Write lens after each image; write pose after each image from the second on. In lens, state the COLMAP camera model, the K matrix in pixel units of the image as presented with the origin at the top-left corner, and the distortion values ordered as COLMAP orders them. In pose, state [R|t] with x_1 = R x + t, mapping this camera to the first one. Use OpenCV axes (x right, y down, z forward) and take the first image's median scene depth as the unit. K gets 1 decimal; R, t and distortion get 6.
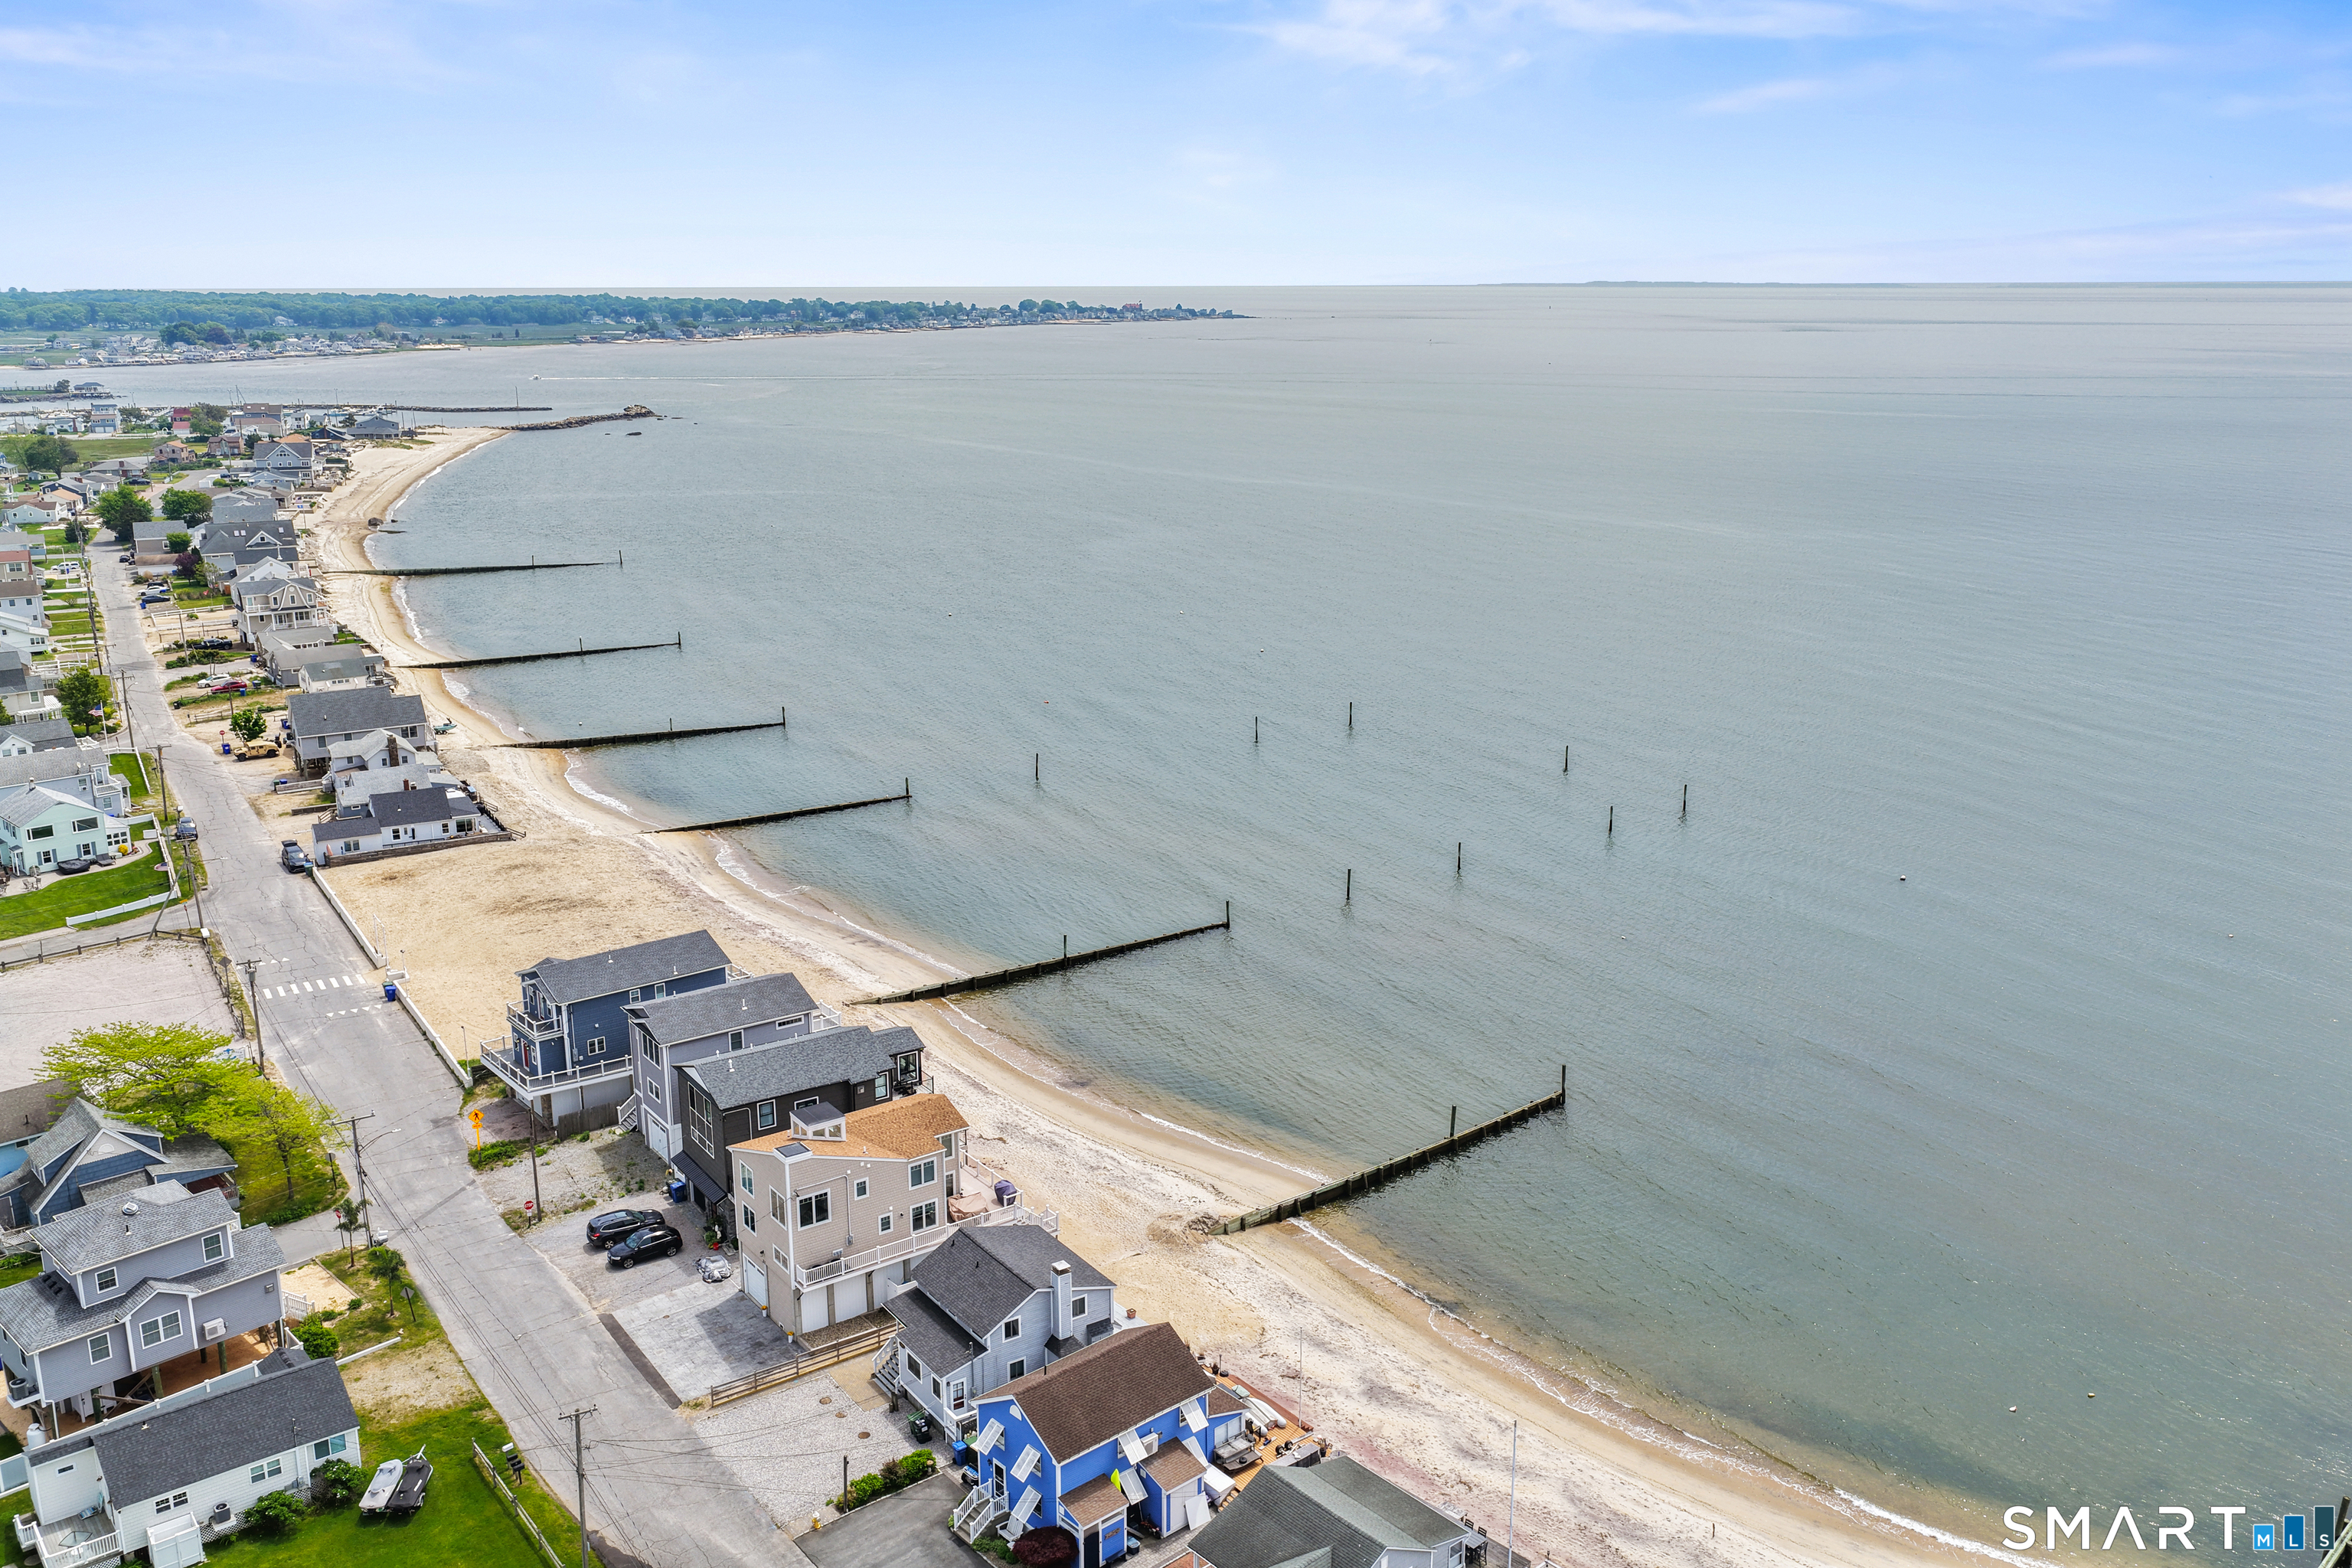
lens RADIAL K [[1961.5, 0, 1176.0], [0, 1961.5, 784.0], [0, 0, 1]] dist [-0.013776, 0.044900]
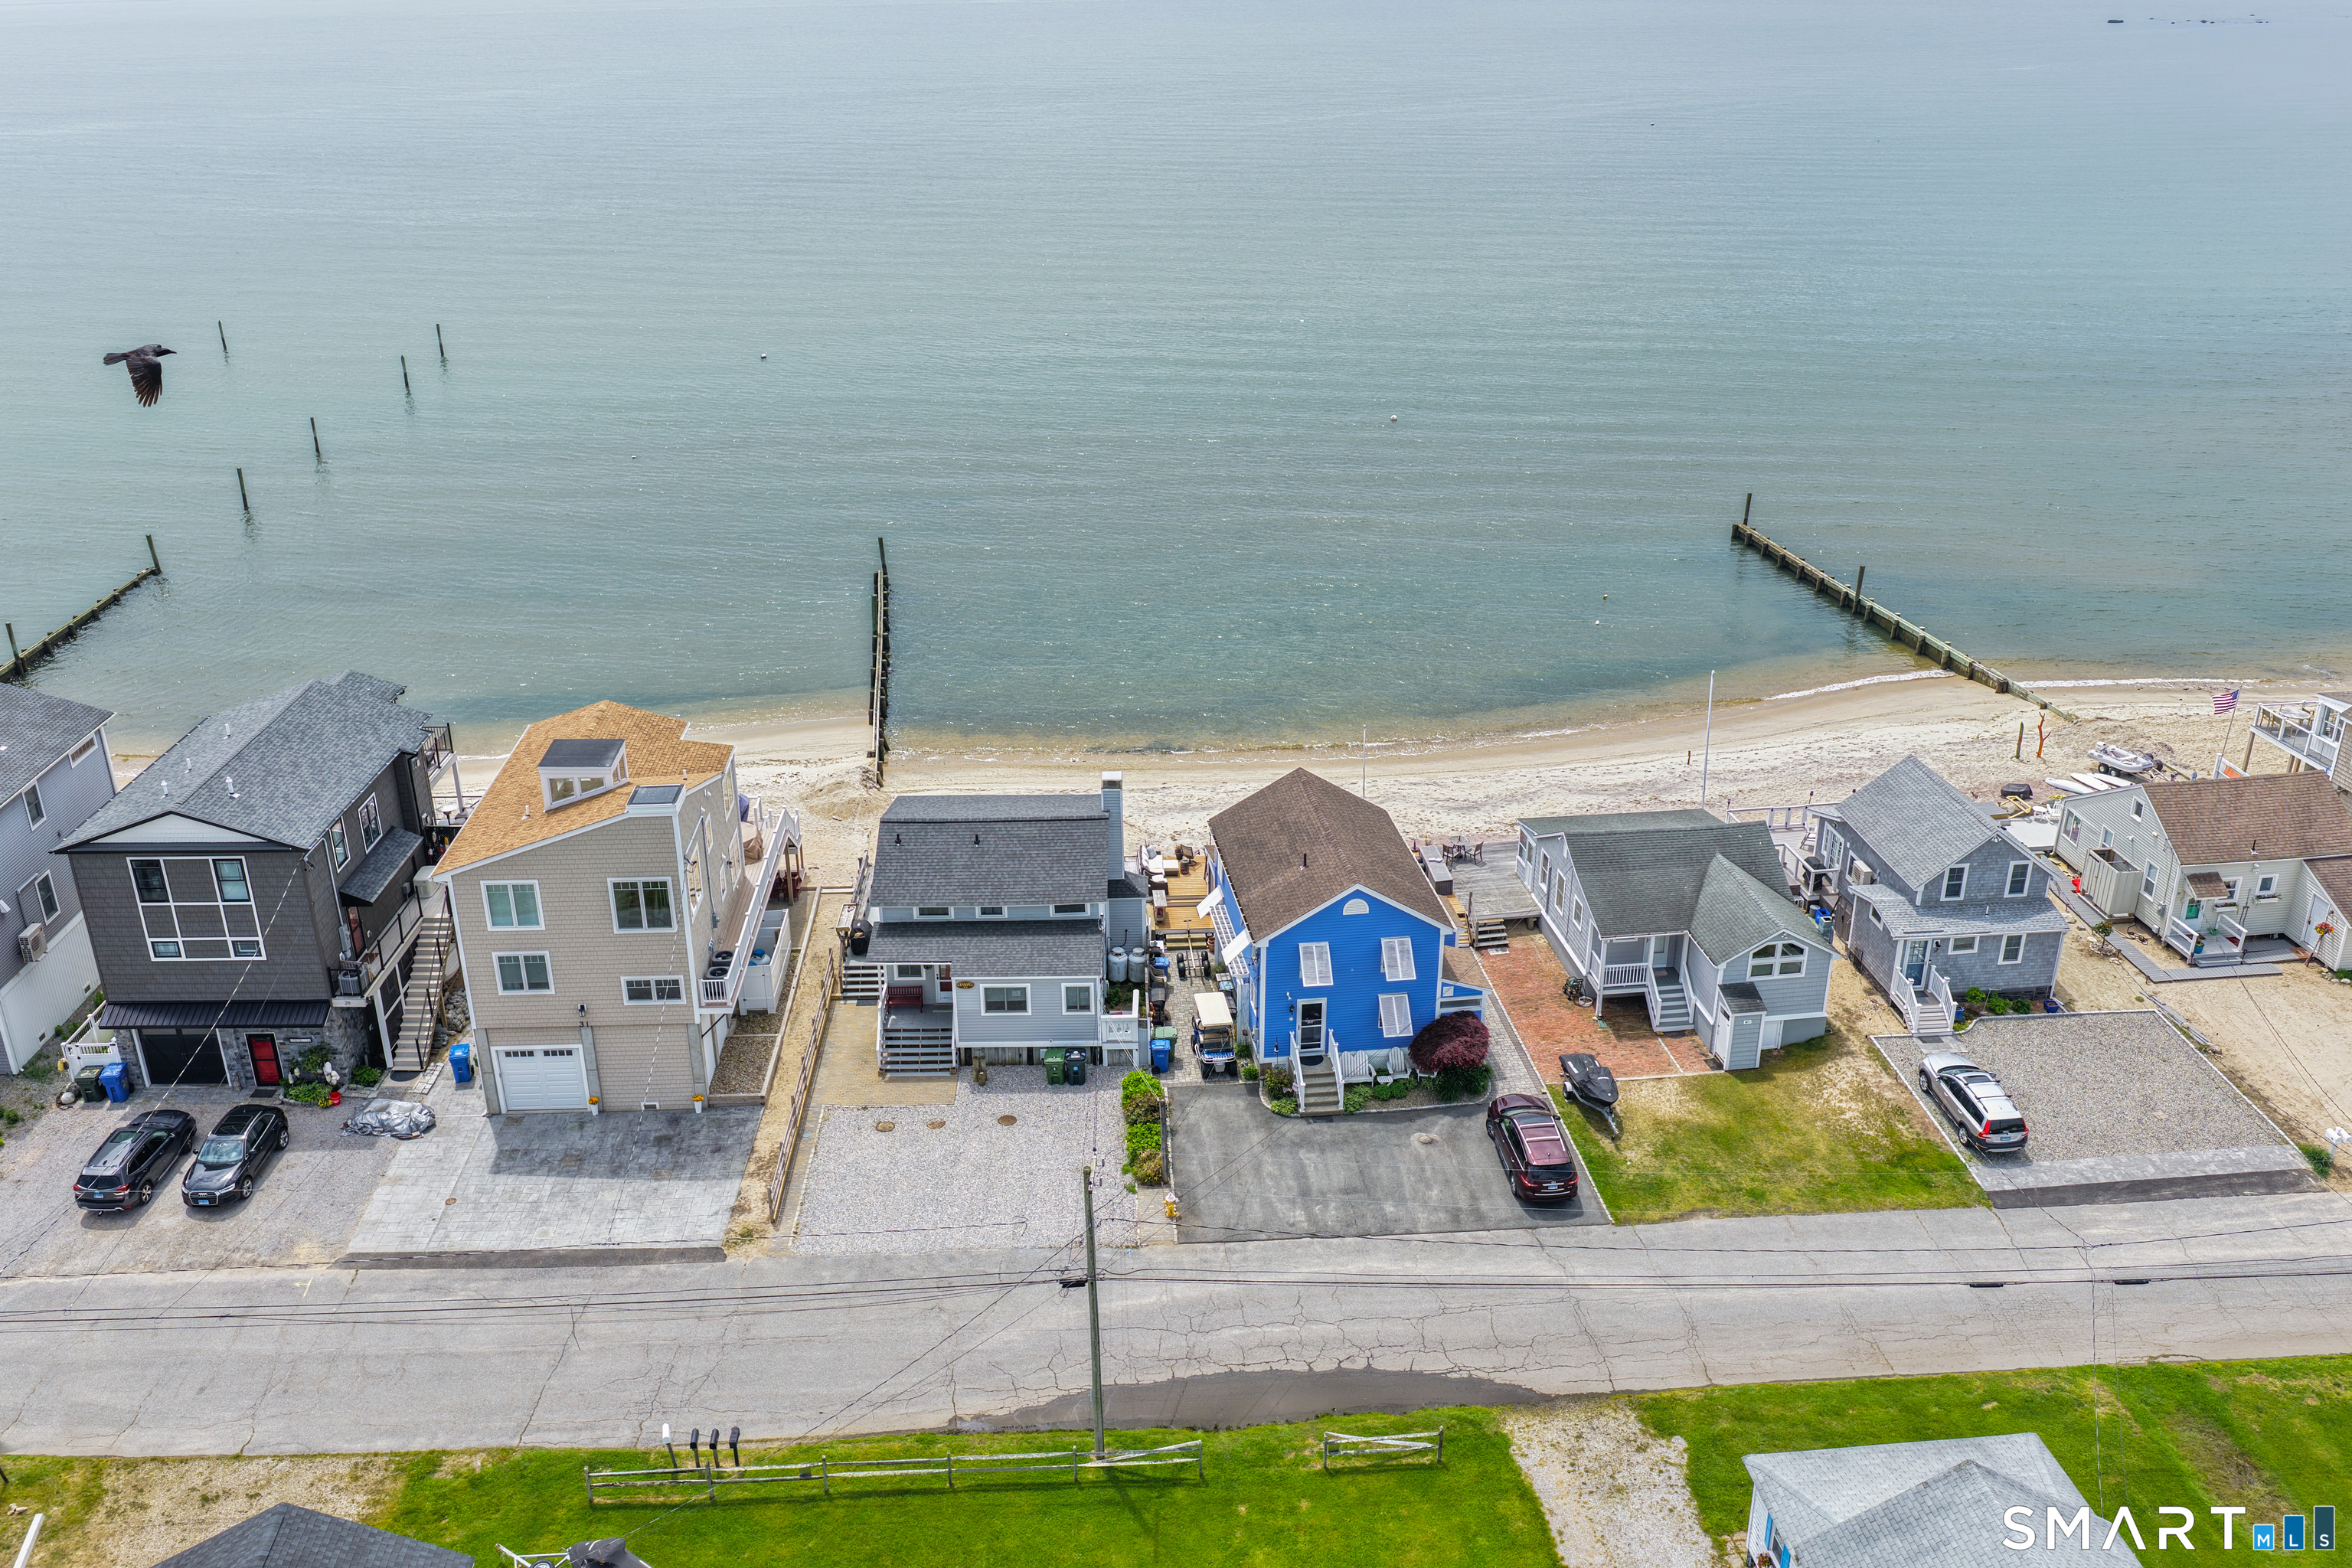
lens RADIAL K [[1961.5, 0, 1176.0], [0, 1961.5, 784.0], [0, 0, 1]] dist [-0.013776, 0.044900]
pose [[0.558735, -0.341853, 0.755613, -0.502117], [0.215070, 0.939652, 0.266083, 0.057525], [-0.800974, 0.013840, 0.598539, 0.487922]]
